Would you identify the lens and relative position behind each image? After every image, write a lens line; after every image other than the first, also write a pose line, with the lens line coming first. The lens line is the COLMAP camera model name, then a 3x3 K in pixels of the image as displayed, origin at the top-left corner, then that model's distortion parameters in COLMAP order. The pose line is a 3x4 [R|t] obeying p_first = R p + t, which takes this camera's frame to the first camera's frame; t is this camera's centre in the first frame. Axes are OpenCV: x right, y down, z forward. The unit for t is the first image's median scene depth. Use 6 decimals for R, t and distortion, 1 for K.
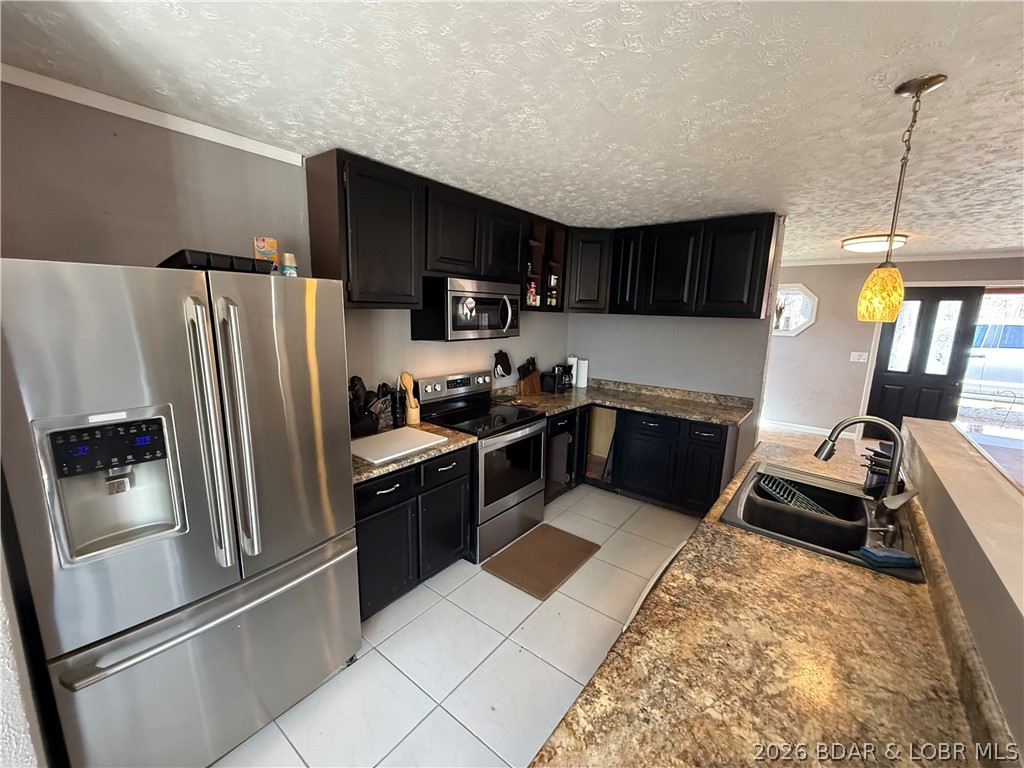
lens RADIAL K [[408.9, 0, 509.0], [0, 408.9, 388.2], [0, 0, 1]] dist [0.000836, -0.000070]
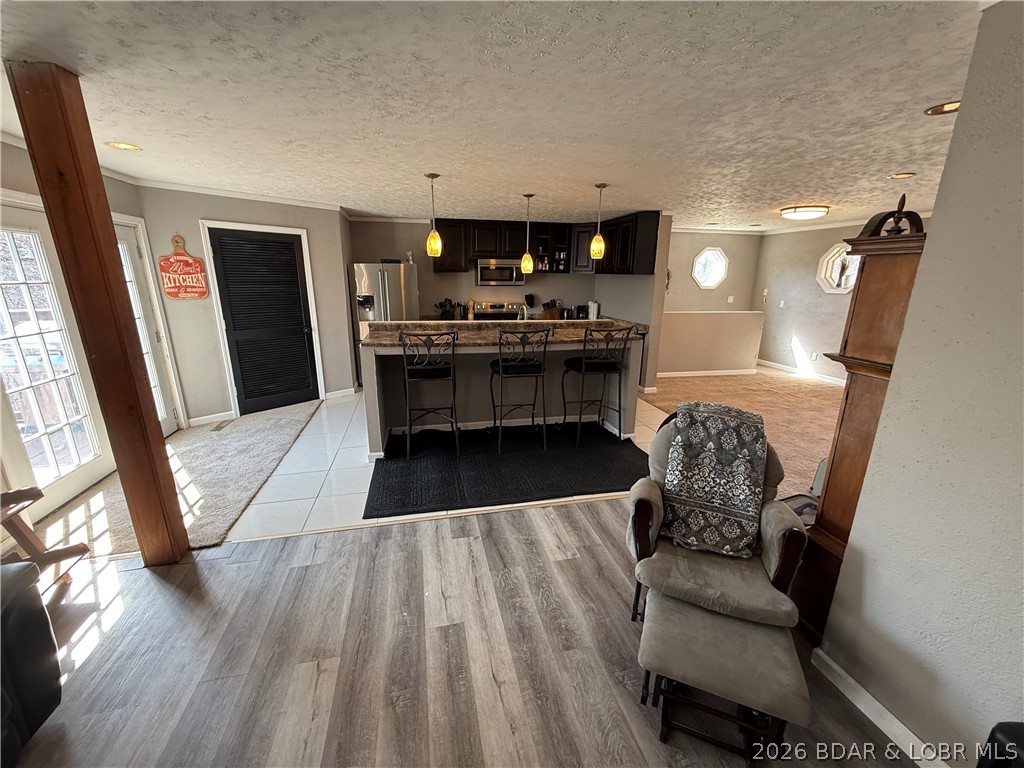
lens RADIAL K [[408.9, 0, 509.0], [0, 408.9, 388.2], [0, 0, 1]] dist [0.000836, -0.000070]
pose [[0.783725, 0.158997, -0.600413, 1.155755], [-0.107777, 0.986828, 0.120642, 0.130933], [0.611686, -0.029839, 0.790538, -0.626856]]
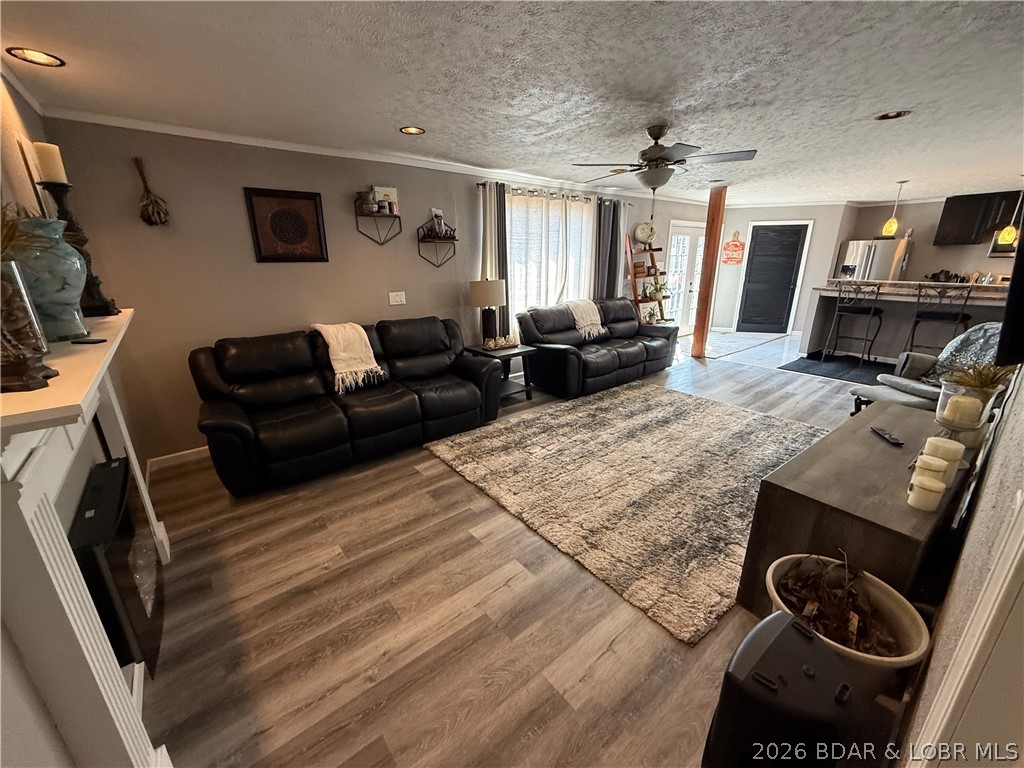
lens RADIAL K [[408.9, 0, 509.0], [0, 408.9, 388.2], [0, 0, 1]] dist [0.000836, -0.000070]
pose [[-0.209378, 0.293788, -0.932657, 3.389555], [-0.162098, 0.930173, 0.329396, 0.290335], [0.964306, 0.220150, -0.147135, -1.290152]]
